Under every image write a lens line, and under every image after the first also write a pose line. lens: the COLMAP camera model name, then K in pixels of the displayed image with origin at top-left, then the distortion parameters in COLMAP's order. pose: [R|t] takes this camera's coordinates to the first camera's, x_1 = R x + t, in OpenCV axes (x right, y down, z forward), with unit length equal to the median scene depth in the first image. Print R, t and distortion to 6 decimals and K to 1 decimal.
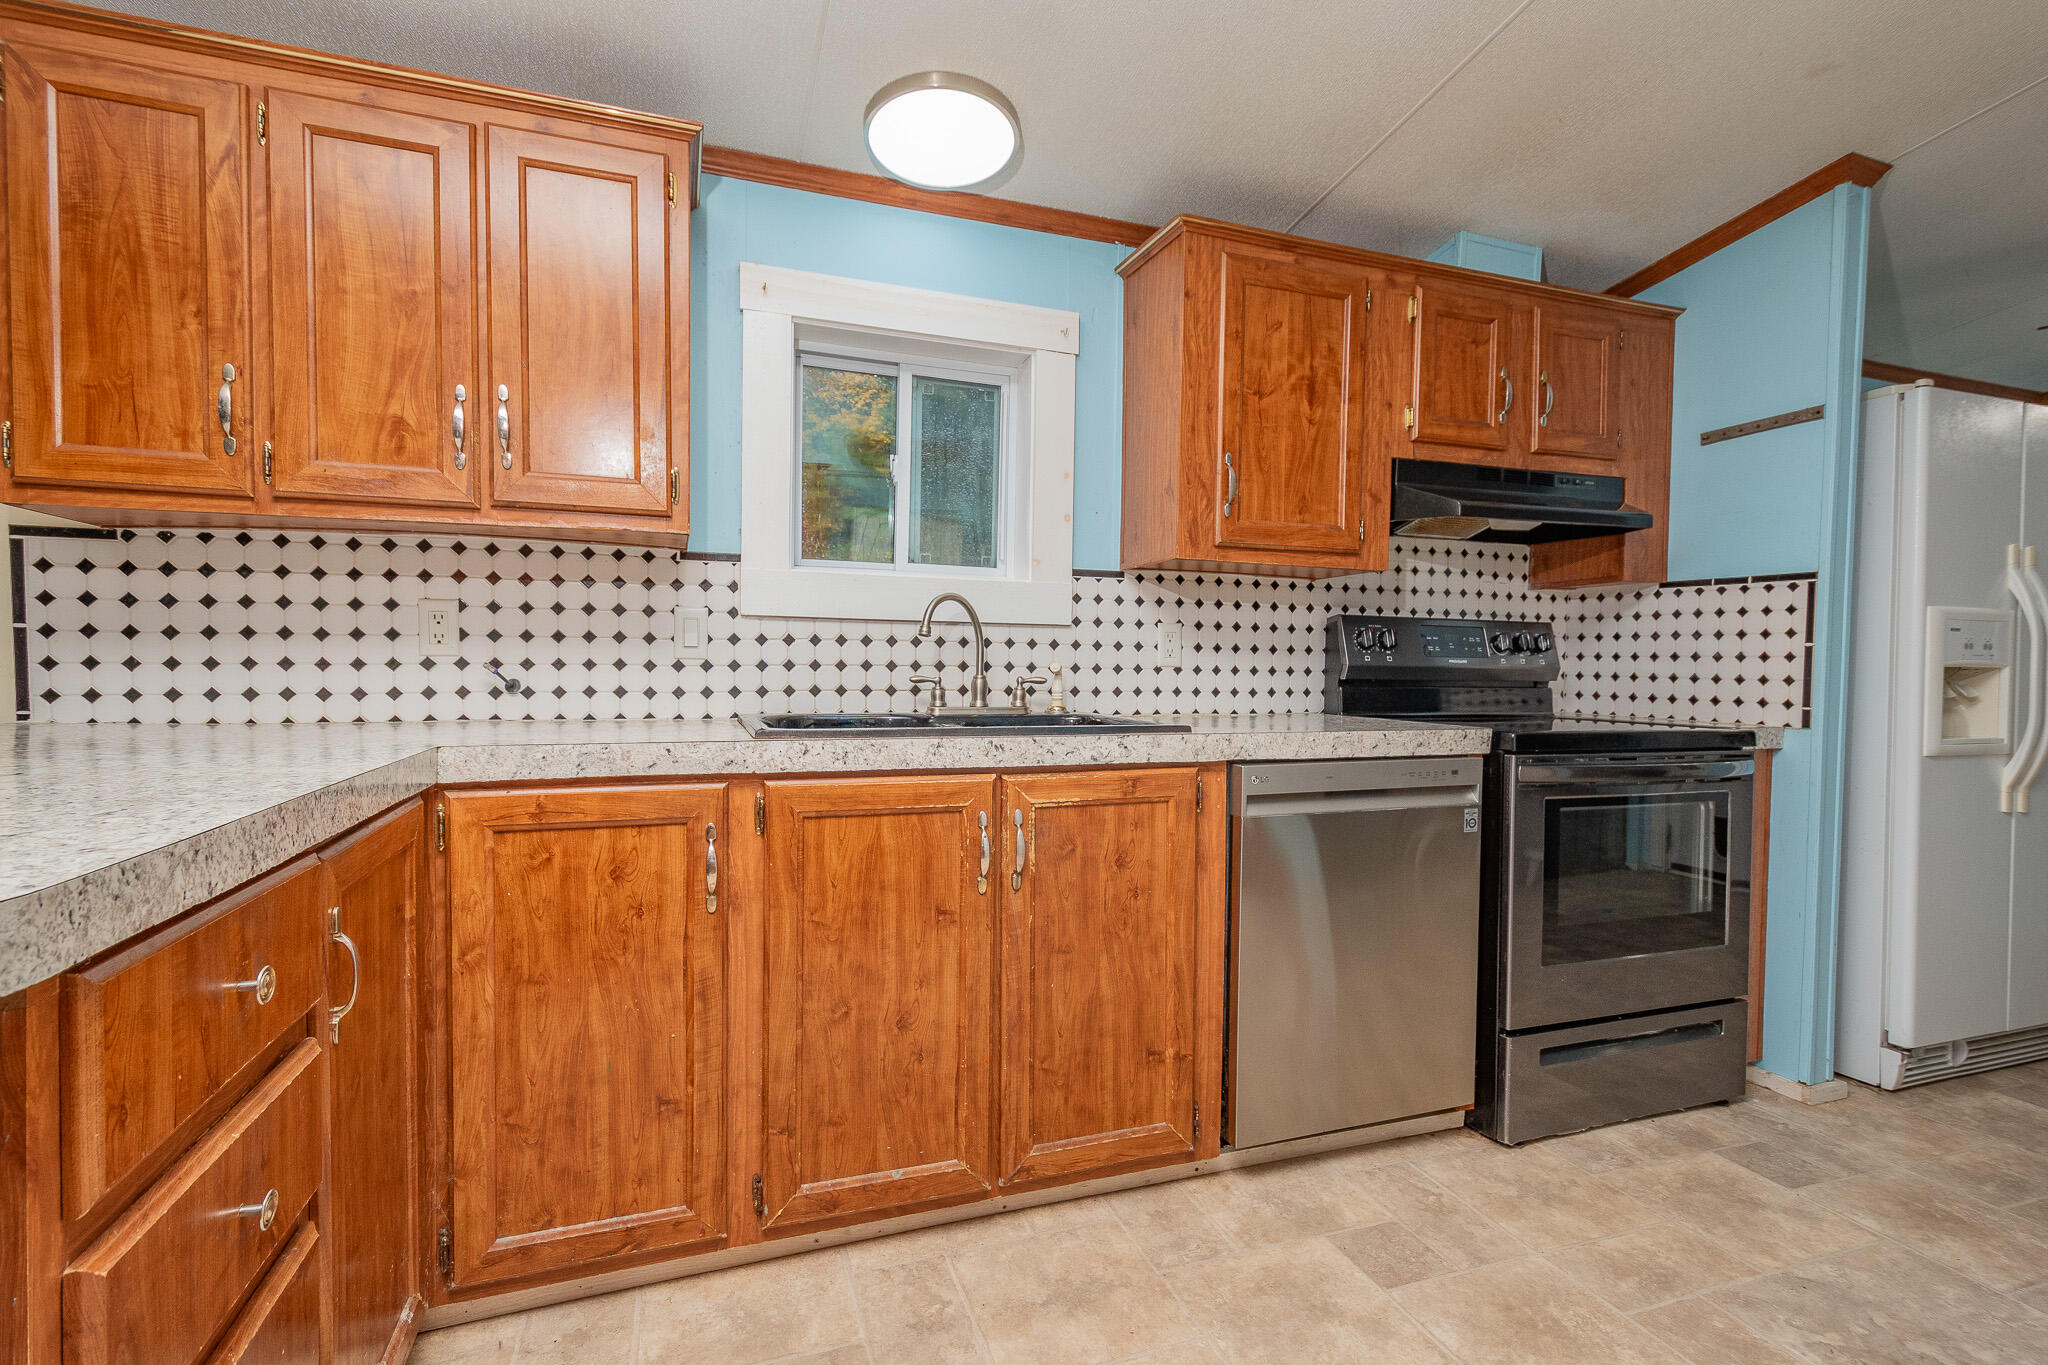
lens RADIAL K [[896.1, 0, 1024.0], [0, 896.1, 682.5], [0, 0, 1]] dist [0.012630, -0.004533]
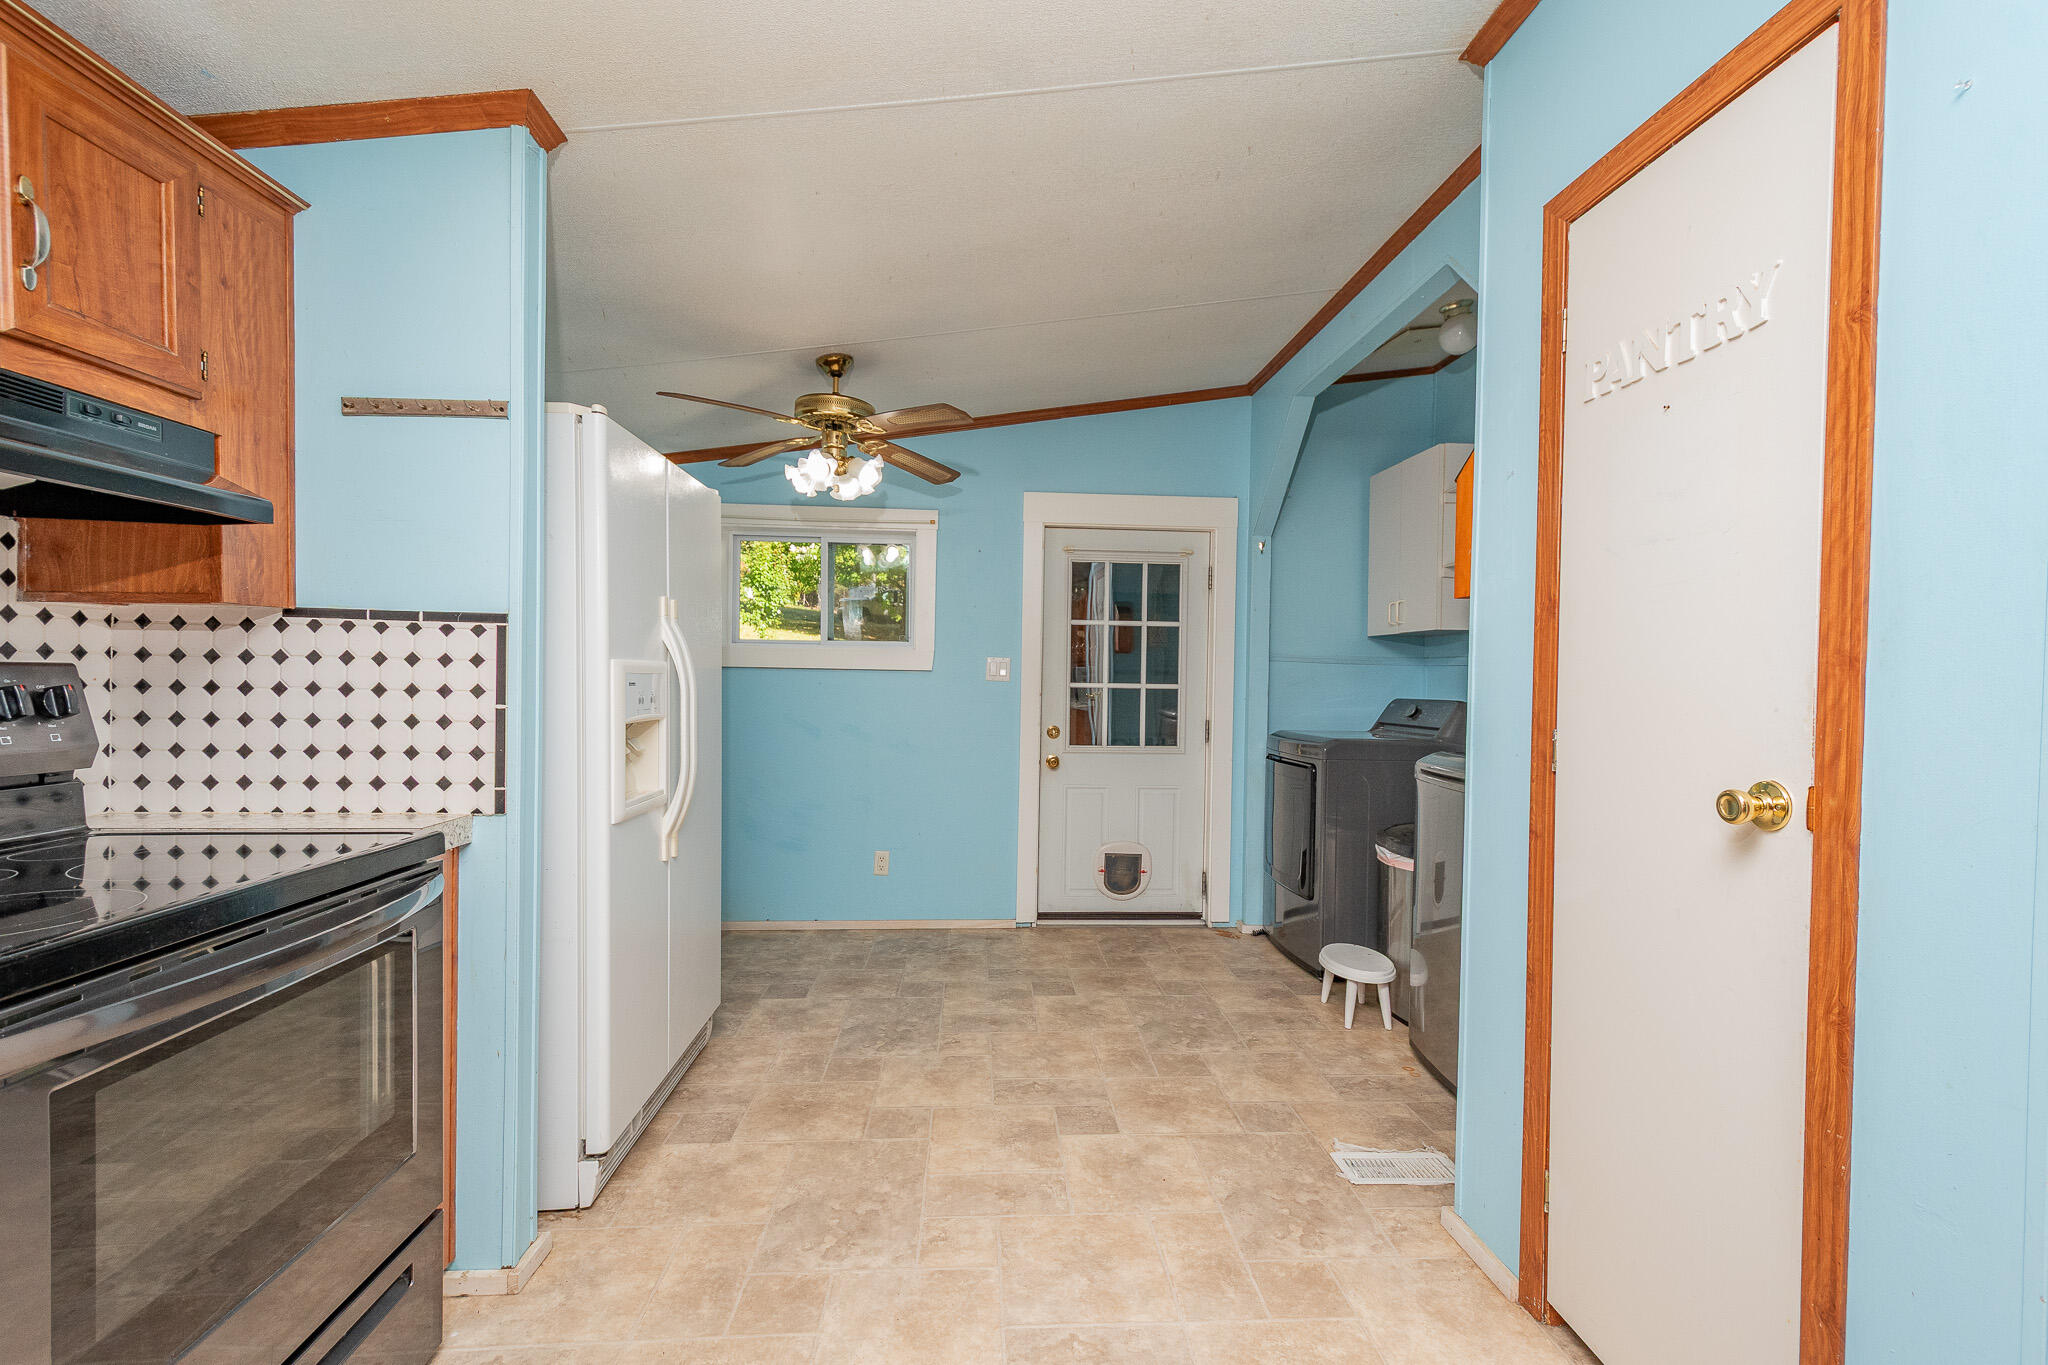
lens RADIAL K [[877.8, 0, 1061.1], [0, 877.8, 681.6], [0, 0, 1]] dist [0.018990, -0.008191]
pose [[0.217852, -0.021872, 0.975737, 0.240986], [0.020670, 0.999628, 0.017792, -0.069693], [-0.975763, 0.016293, 0.218223, 0.374970]]
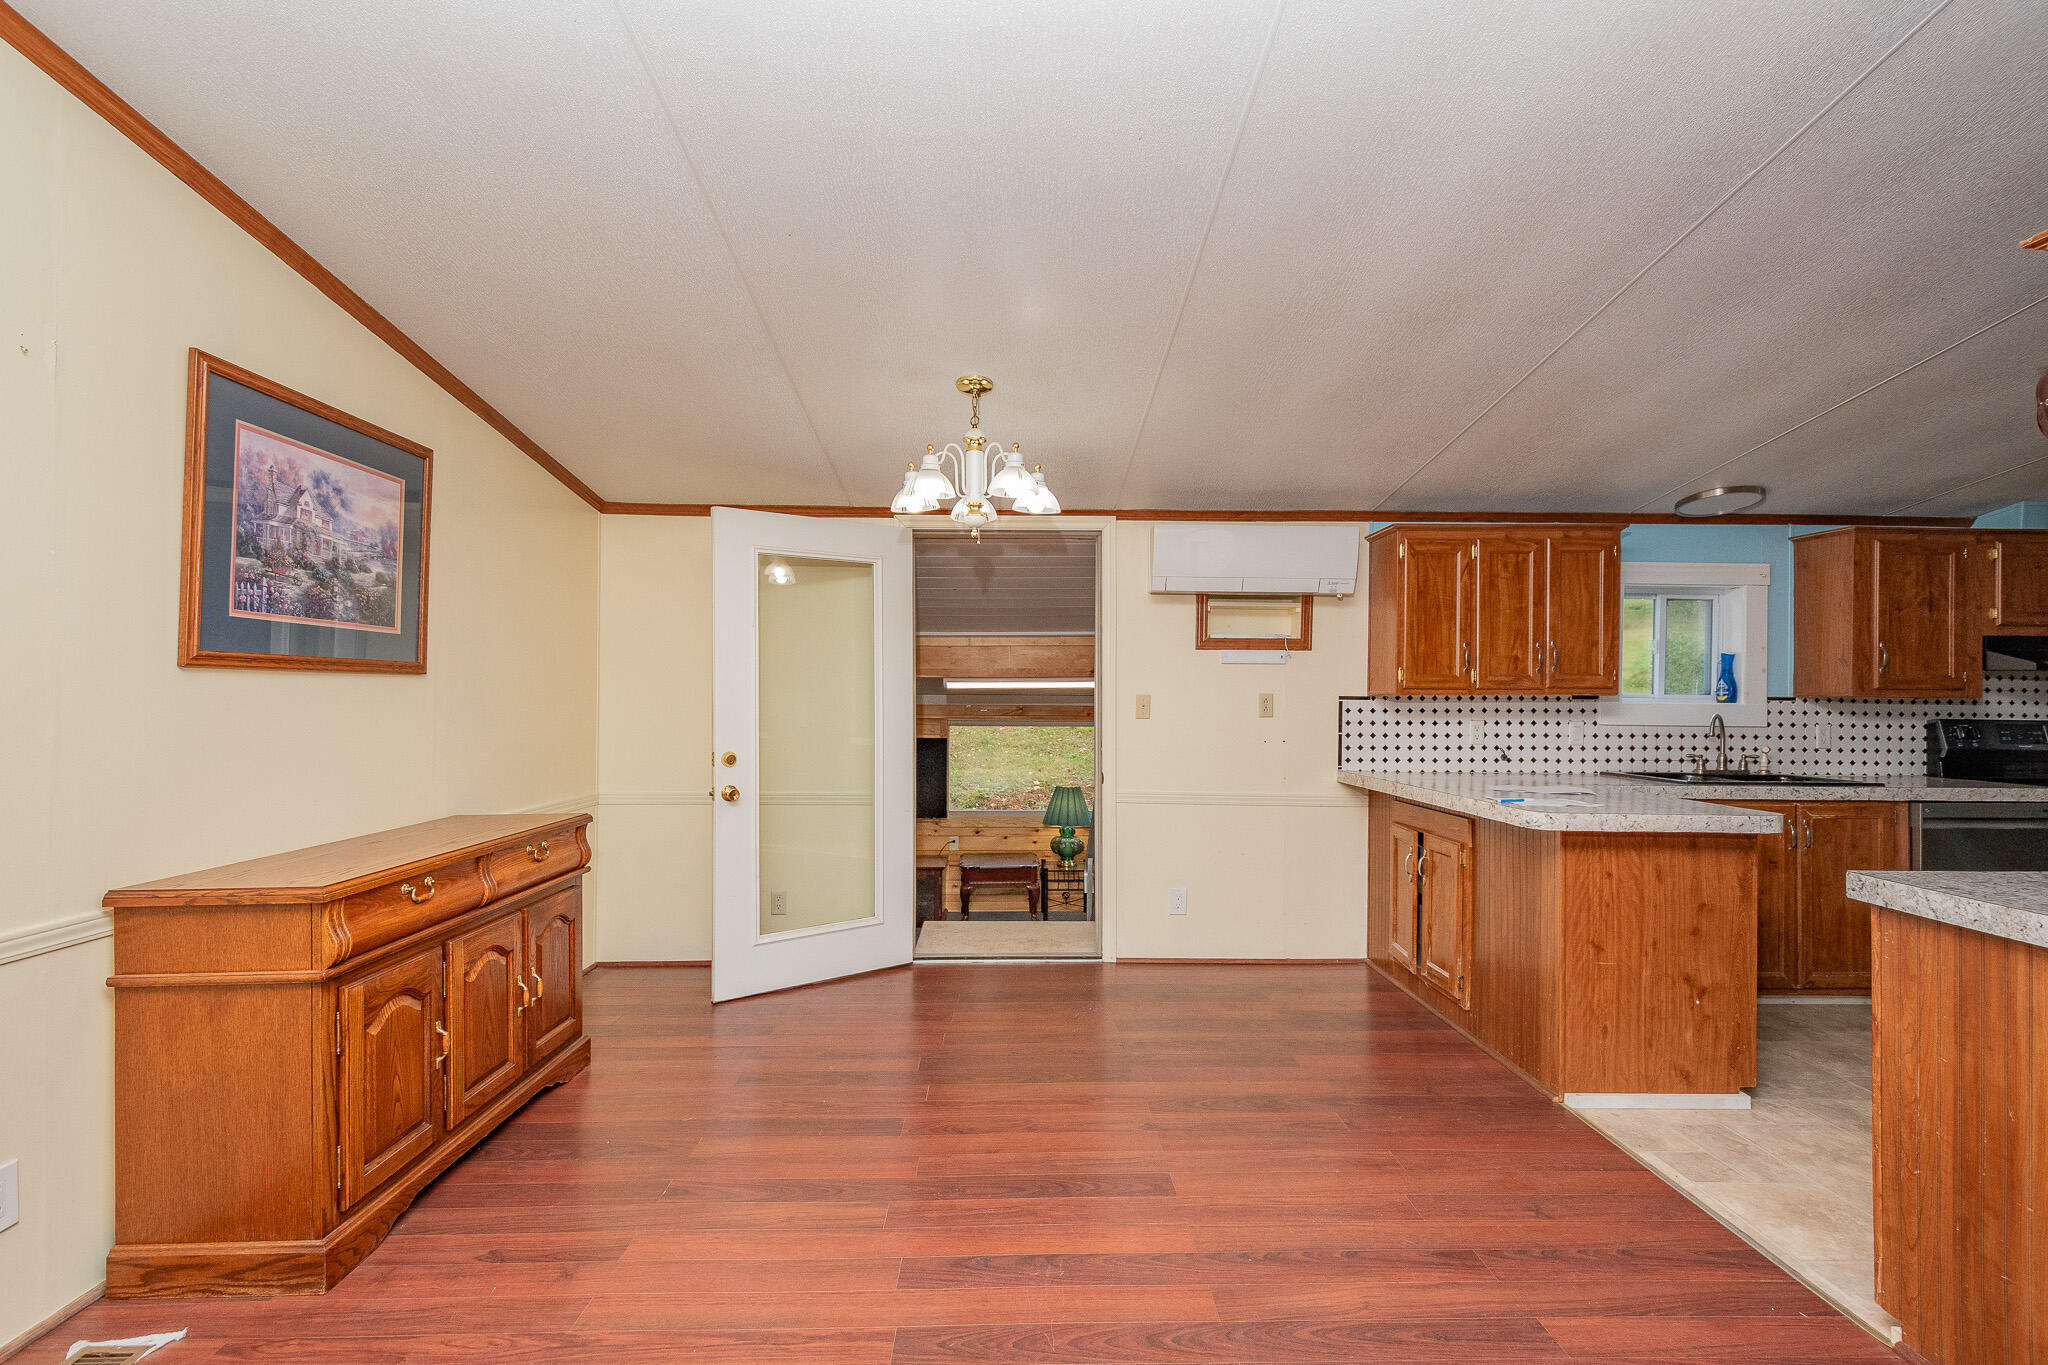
lens RADIAL K [[774.3, 0, 1166.6], [0, 774.3, 696.9], [0, 0, 1]] dist [0.000081, -0.000209]
pose [[0.949898, -0.007976, -0.312457, -0.710051], [-0.004848, 0.999178, -0.040245, -0.061544], [0.312521, 0.039744, 0.949079, -1.050890]]
